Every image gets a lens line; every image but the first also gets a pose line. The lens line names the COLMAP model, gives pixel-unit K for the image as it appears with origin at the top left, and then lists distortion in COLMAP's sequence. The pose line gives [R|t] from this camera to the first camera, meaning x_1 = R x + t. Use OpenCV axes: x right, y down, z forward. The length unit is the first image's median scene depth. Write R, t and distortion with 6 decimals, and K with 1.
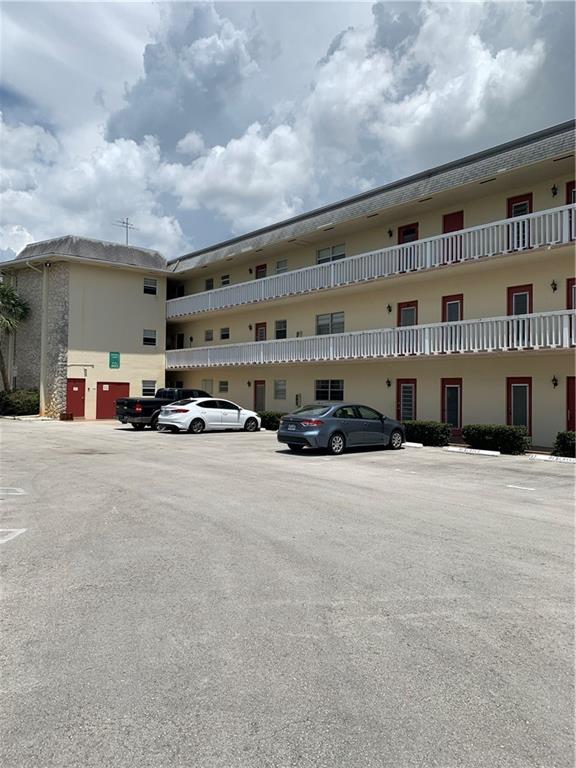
lens RADIAL K [[575.4, 0, 288.8], [0, 575.4, 383.0], [0, 0, 1]] dist [0.033933, -0.036387]
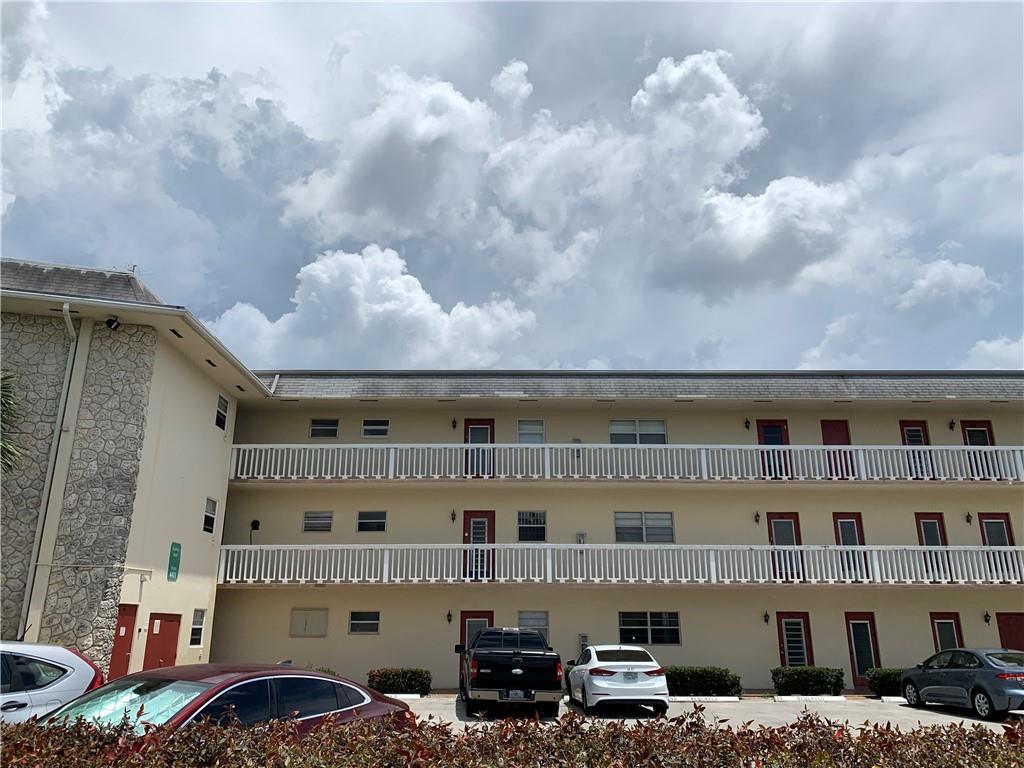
lens RADIAL K [[767.2, 0, 504.8], [0, 767.2, 380.7], [0, 0, 1]] dist [0.033933, -0.036387]
pose [[0.639726, 0.222053, 0.735828, -0.650376], [-0.006626, 0.958915, -0.283615, -0.006524], [-0.768574, 0.176561, 0.614914, 0.446958]]
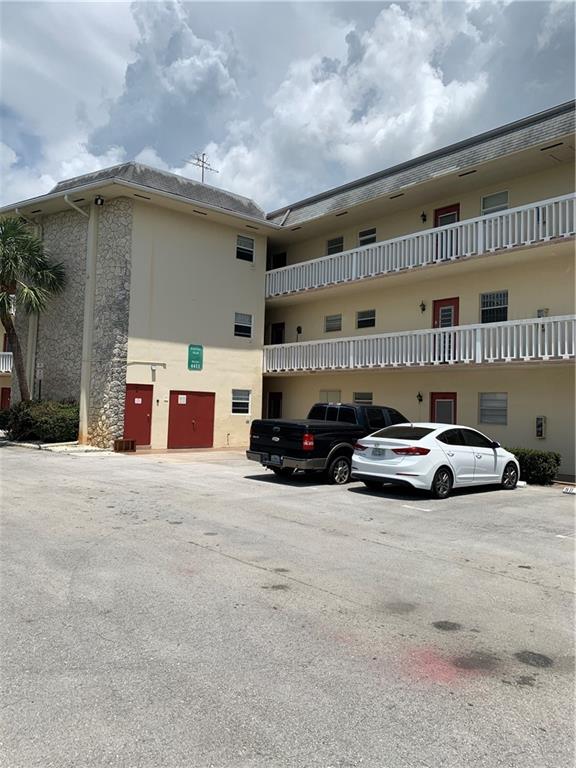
lens RADIAL K [[575.4, 0, 295.6], [0, 575.4, 381.1], [0, 0, 1]] dist [0.033933, -0.036387]
pose [[0.999428, 0.015842, 0.029875, -0.223741], [-0.015062, 0.999545, -0.026138, 0.002667], [-0.030276, 0.025673, 0.999212, 0.379887]]
